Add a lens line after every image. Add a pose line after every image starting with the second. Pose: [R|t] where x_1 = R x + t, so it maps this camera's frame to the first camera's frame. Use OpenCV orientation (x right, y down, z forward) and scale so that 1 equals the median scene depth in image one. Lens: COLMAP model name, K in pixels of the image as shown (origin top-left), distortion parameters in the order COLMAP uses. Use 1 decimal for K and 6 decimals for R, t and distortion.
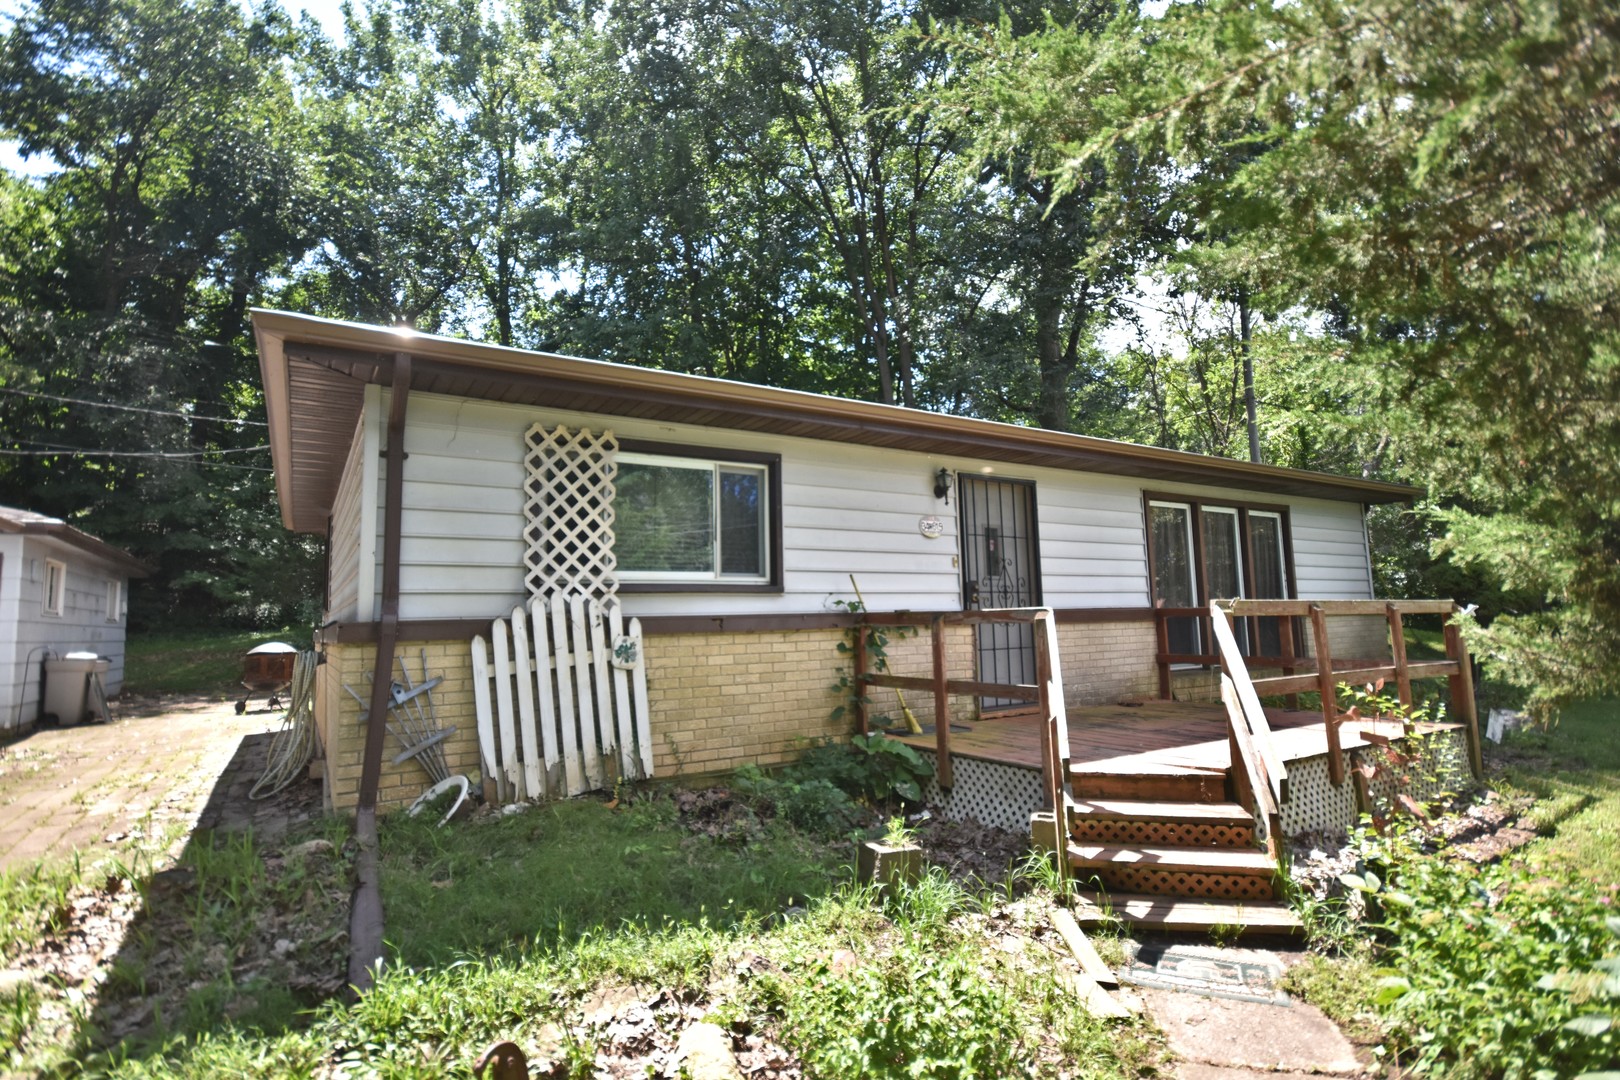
lens RADIAL K [[802.3, 0, 810.0], [0, 802.3, 540.0], [0, 0, 1]] dist [-0.000925, -0.000012]
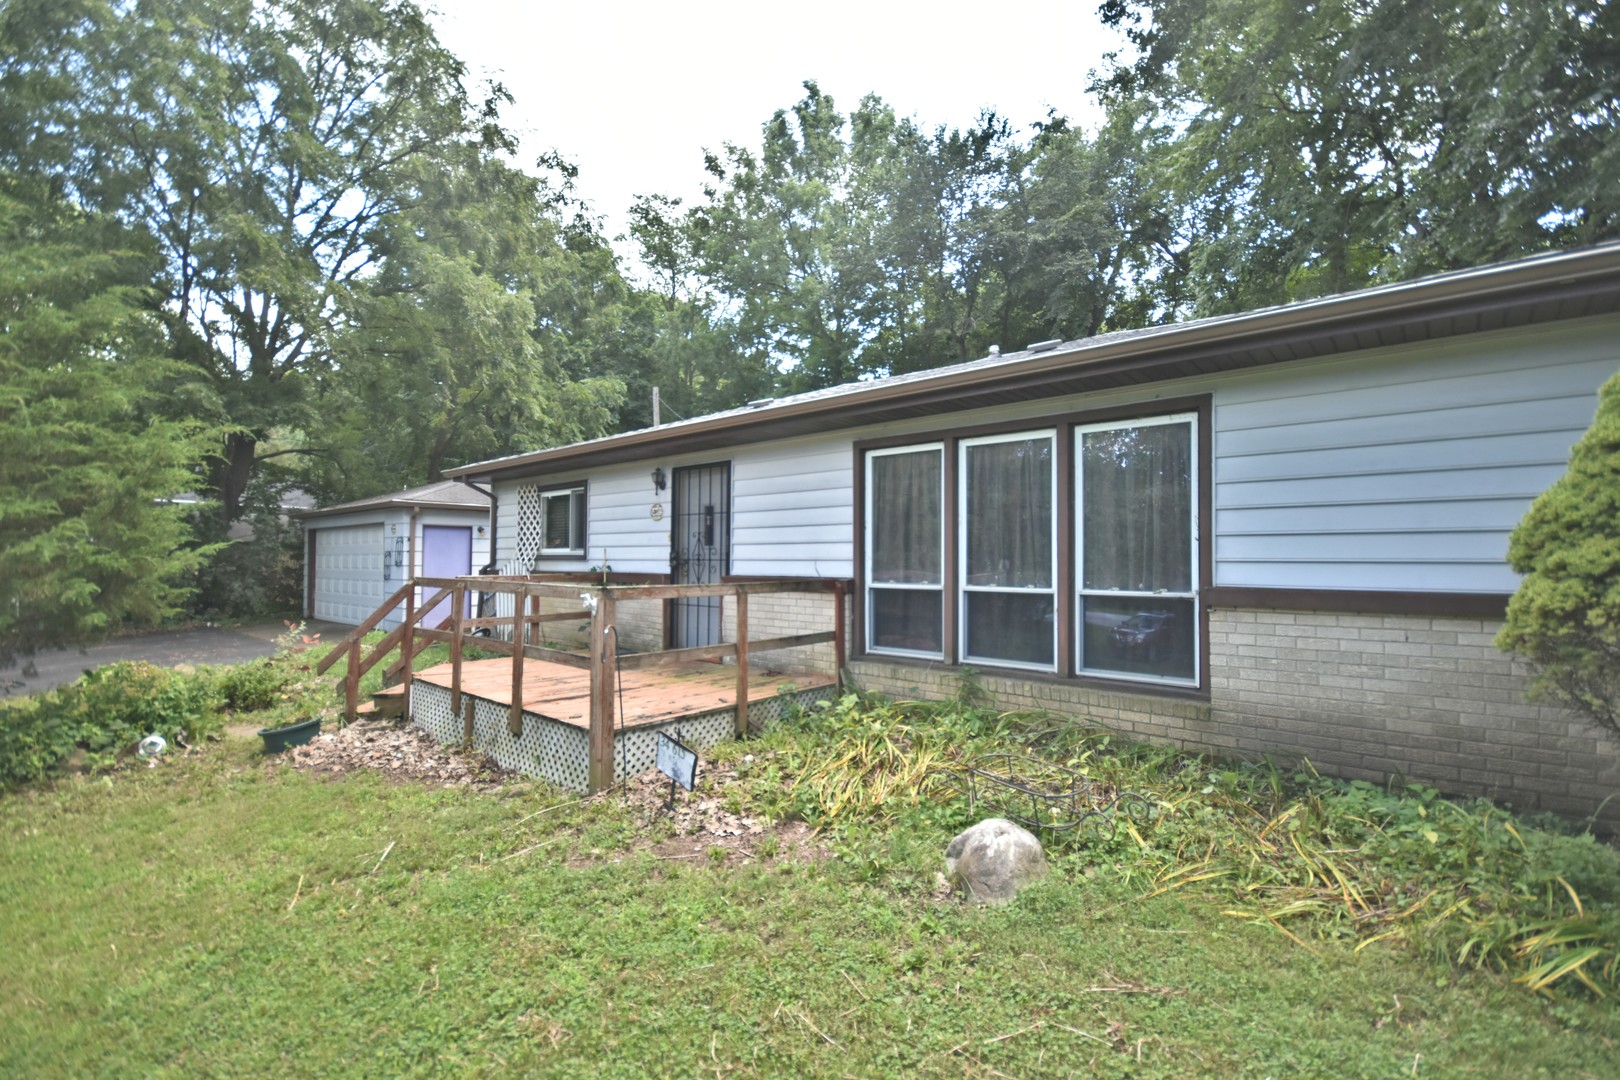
lens RADIAL K [[734.5, 0, 810.0], [0, 734.5, 540.0], [0, 0, 1]] dist [-0.001556, 0.000003]
pose [[0.301181, -0.020184, -0.953353, 1.595338], [0.066932, 0.997758, 0.000021, 0.055656], [0.951215, -0.063816, 0.301857, 0.981531]]
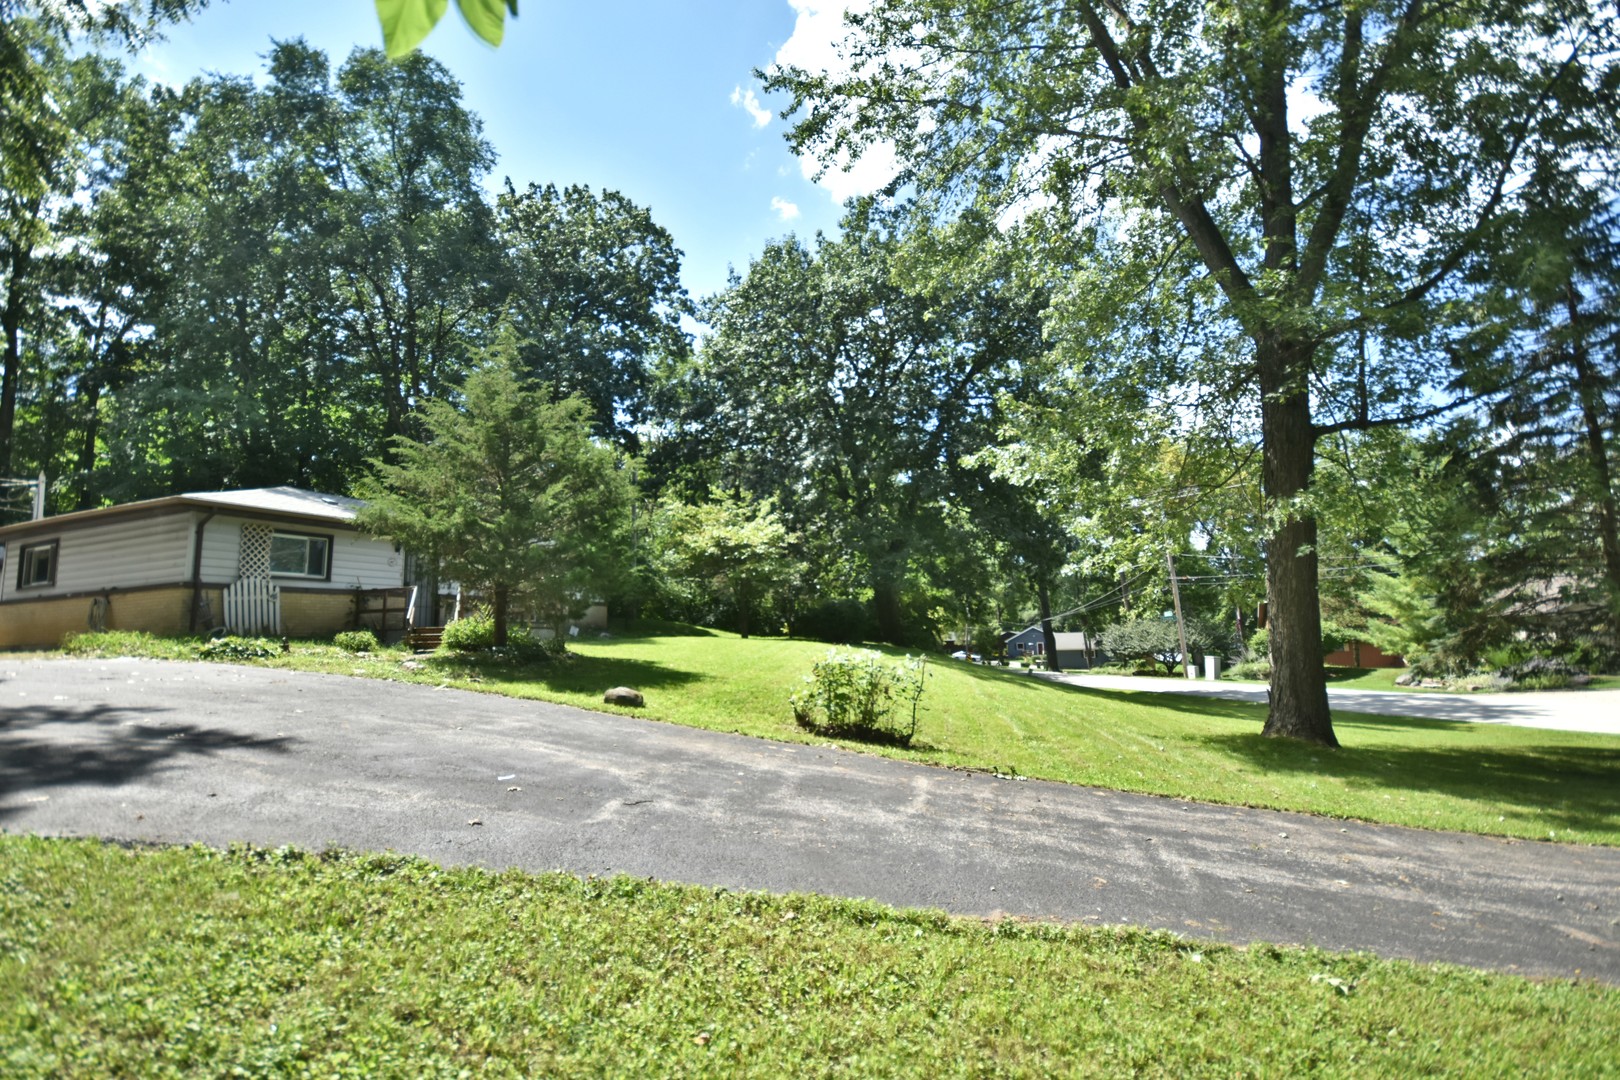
lens RADIAL K [[734.5, 0, 810.0], [0, 734.5, 540.0], [0, 0, 1]] dist [-0.001556, 0.000003]
pose [[0.833899, 0.076264, 0.546623, -0.051393], [-0.055713, 0.996980, -0.054104, -0.040695], [-0.549098, 0.014663, 0.835629, -2.265790]]
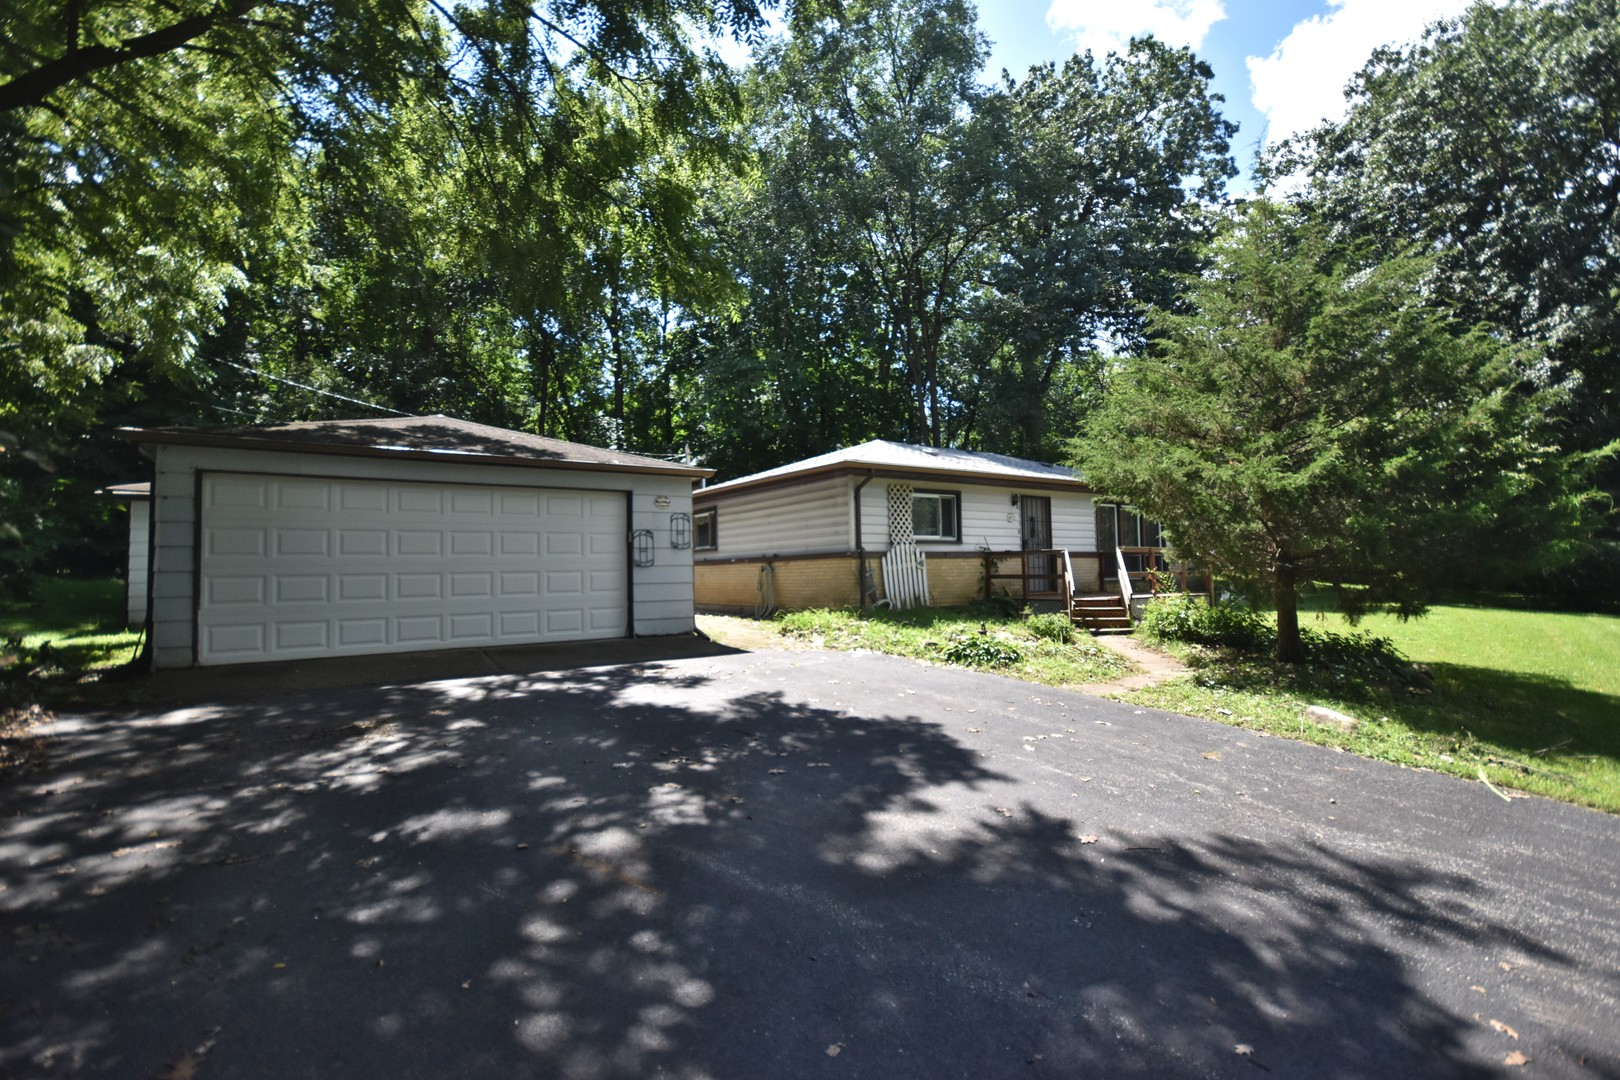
lens RADIAL K [[734.5, 0, 810.0], [0, 734.5, 540.0], [0, 0, 1]] dist [-0.001556, 0.000003]
pose [[0.999400, 0.010717, 0.032926, -0.611468], [-0.012736, 0.998012, 0.061730, -0.089236], [-0.032199, -0.062112, 0.997550, -1.403934]]
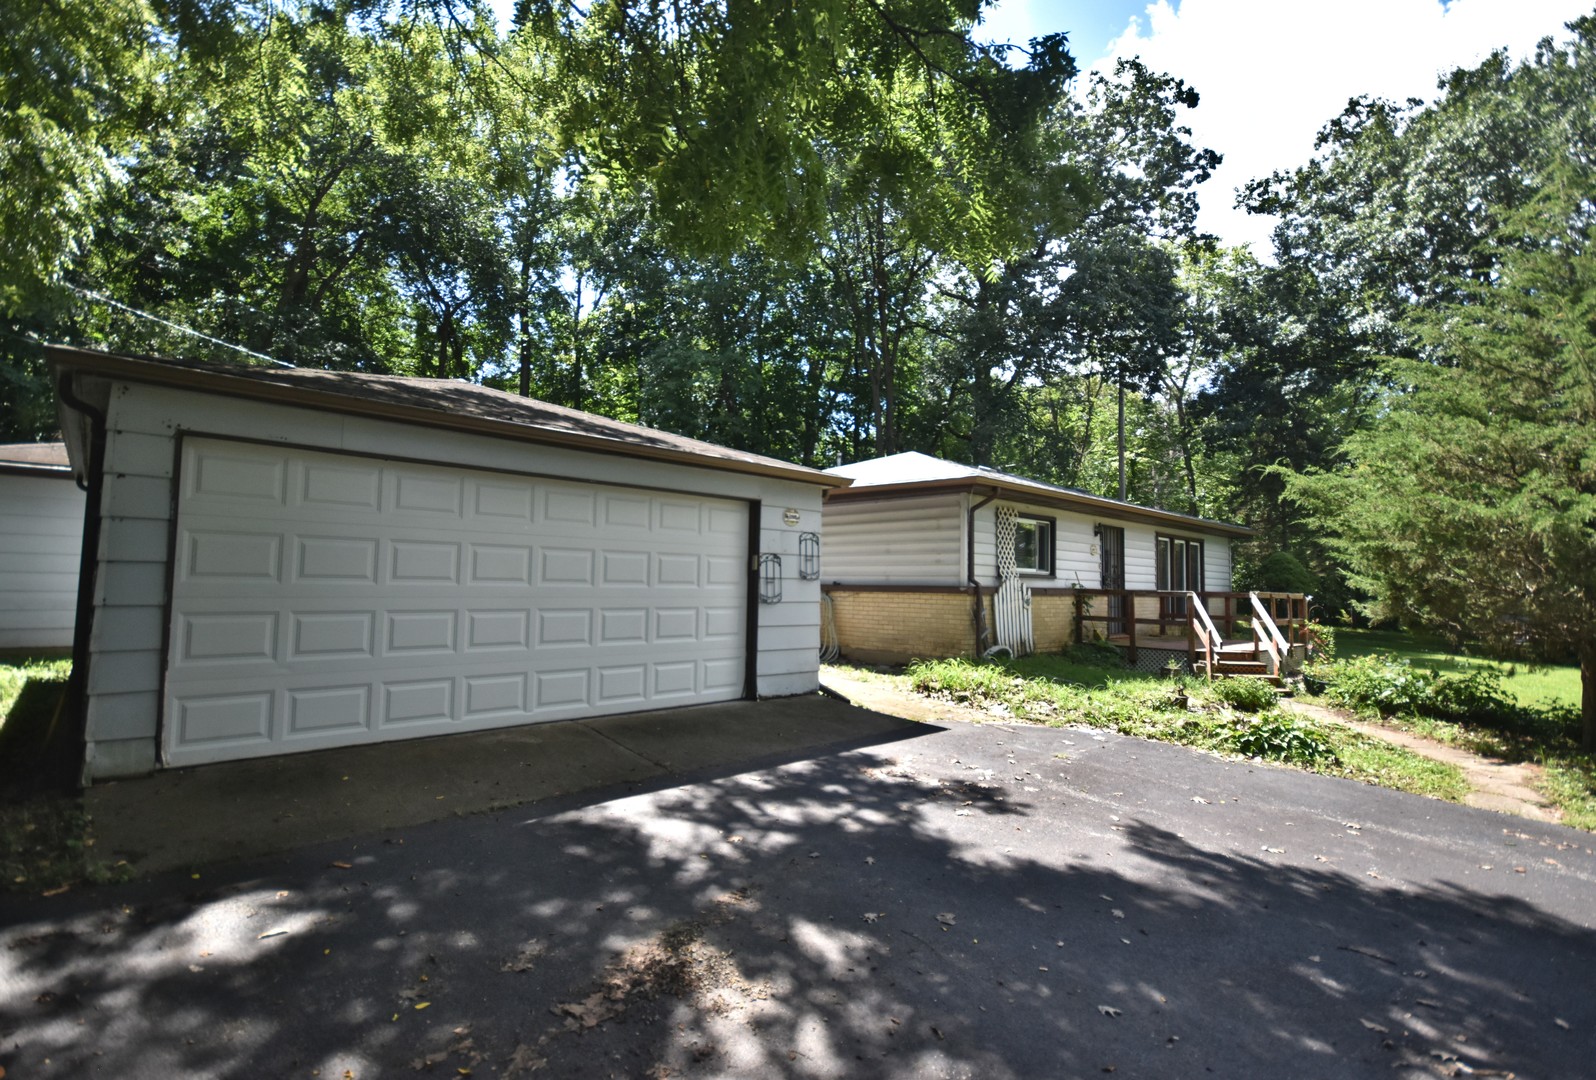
lens RADIAL K [[738.9, 0, 782.4], [0, 738.9, 545.7], [0, 0, 1]] dist [0.001800, -0.000126]
pose [[0.981786, 0.057249, 0.181161, -1.175894], [-0.067530, 0.996408, 0.051096, -0.082280], [-0.177586, -0.062399, 0.982125, -0.923569]]
